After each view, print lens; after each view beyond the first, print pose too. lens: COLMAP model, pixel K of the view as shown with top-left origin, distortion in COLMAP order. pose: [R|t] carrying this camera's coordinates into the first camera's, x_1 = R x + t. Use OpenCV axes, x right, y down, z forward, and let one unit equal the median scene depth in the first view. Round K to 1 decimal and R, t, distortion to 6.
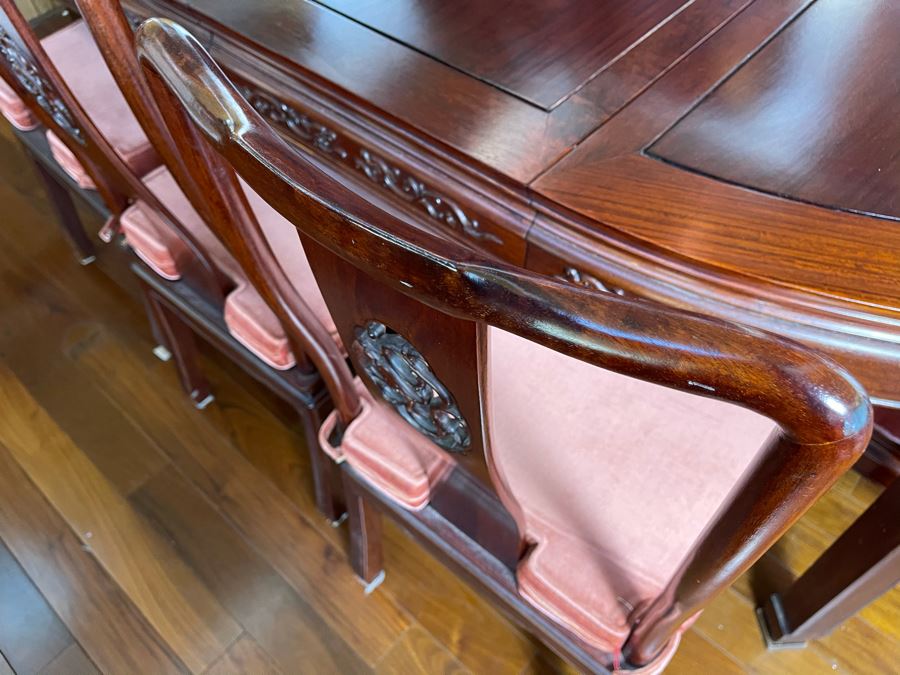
lens RADIAL K [[693.8, 0, 451.2], [0, 693.8, 335.2], [0, 0, 1]] dist [0.054747, -0.098779]
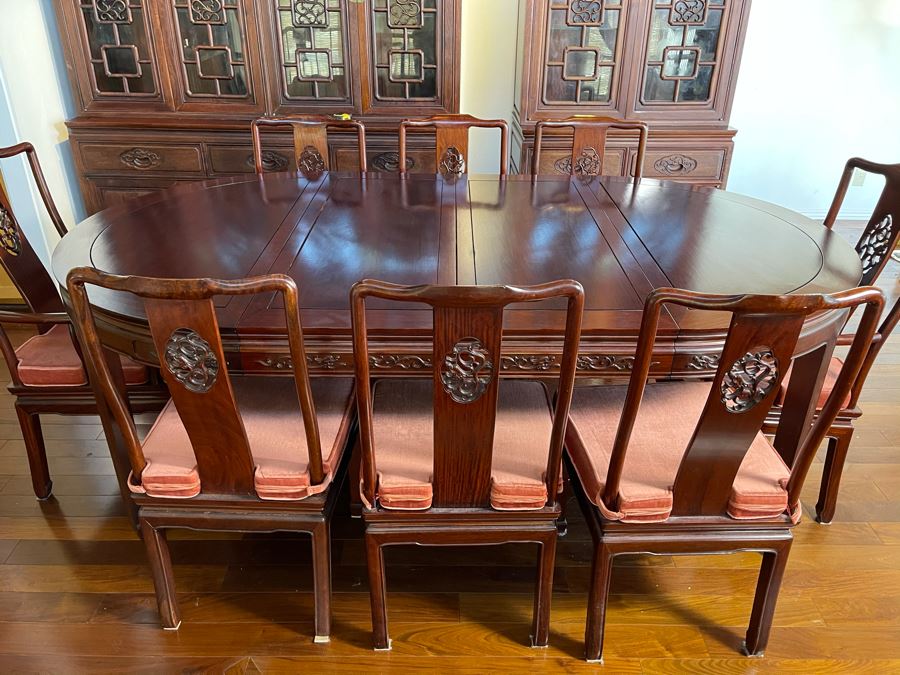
lens RADIAL K [[679.1, 0, 449.8], [0, 679.1, 337.0], [0, 0, 1]] dist [0.079873, -0.098782]
pose [[0.746126, -0.286386, 0.601065, -1.070083], [0.510577, 0.825522, -0.240469, -0.009531], [-0.427325, 0.486310, 0.762165, -0.292104]]
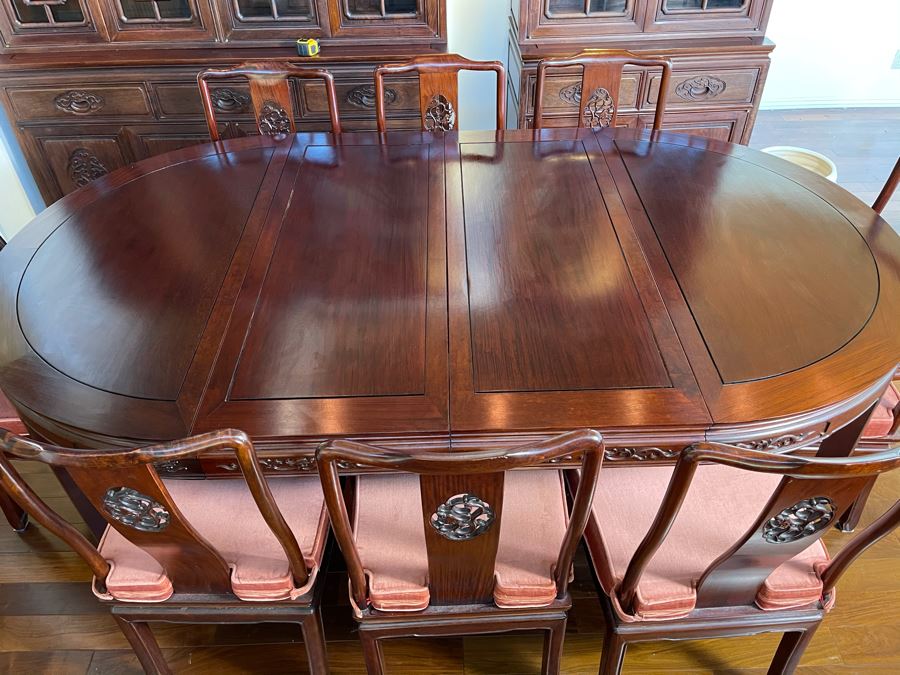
lens RADIAL K [[677.4, 0, 450.1], [0, 677.4, 334.3], [0, 0, 1]] dist [0.085932, -0.109159]
pose [[0.733193, -0.437315, 0.520752, -0.775020], [0.540012, 0.839857, -0.055017, -0.404296], [-0.413298, 0.321550, 0.851933, -0.303234]]
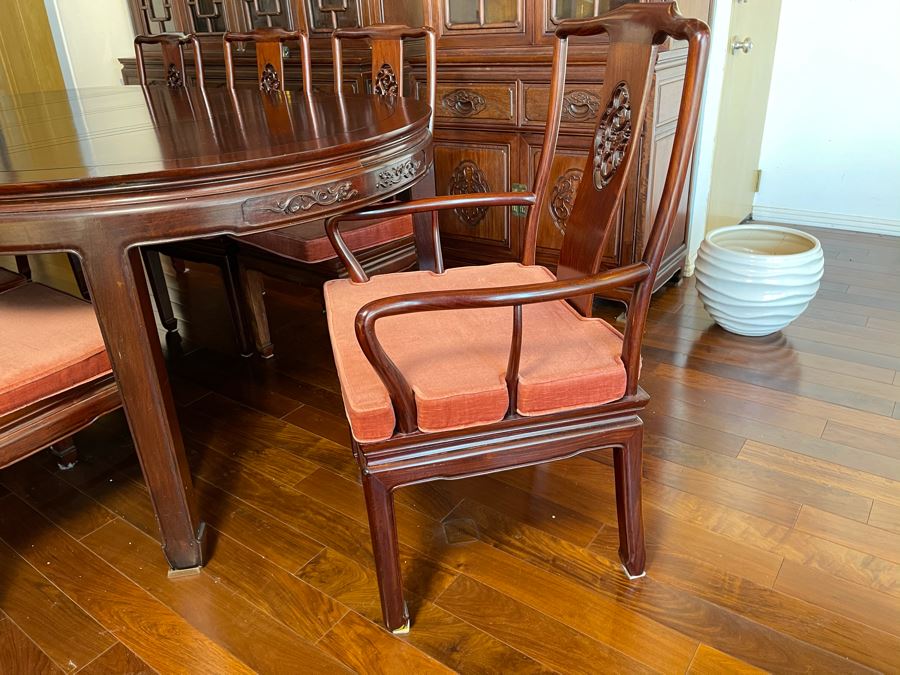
lens RADIAL K [[680.1, 0, 449.2], [0, 680.1, 330.3], [0, 0, 1]] dist [0.077482, -0.097866]
pose [[0.994764, -0.066875, 0.077284, 0.893699], [0.095156, 0.881940, -0.461658, 0.680814], [-0.037287, 0.466594, 0.883685, -0.357425]]
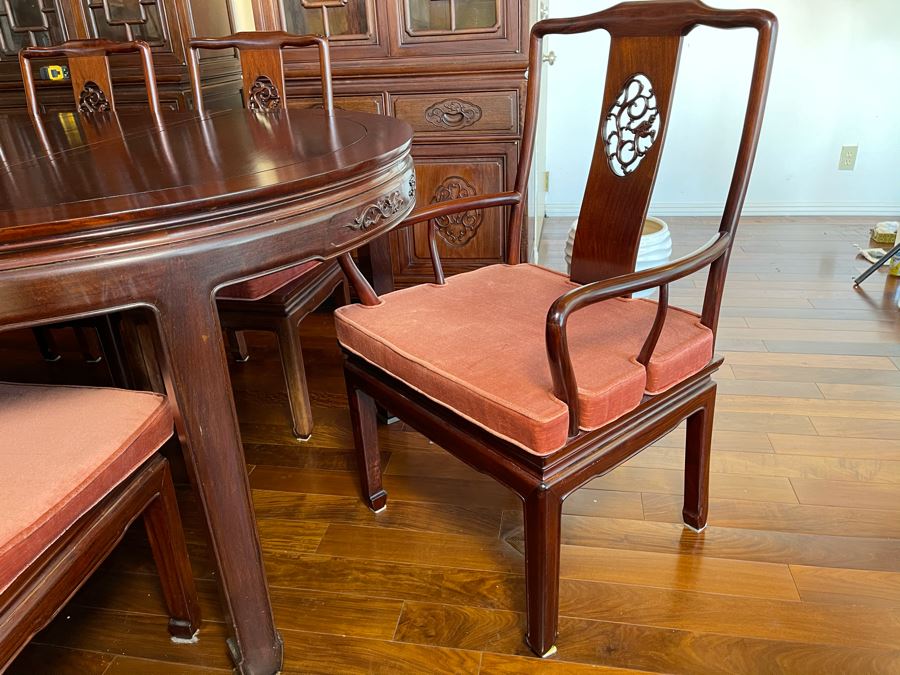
lens RADIAL K [[679.7, 0, 451.0], [0, 679.7, 335.8], [0, 0, 1]] dist [0.081690, -0.106592]
pose [[0.851930, -0.231697, 0.469608, 0.352482], [0.430876, 0.819802, -0.377187, 0.522367], [-0.297592, 0.523680, 0.798247, -0.189856]]
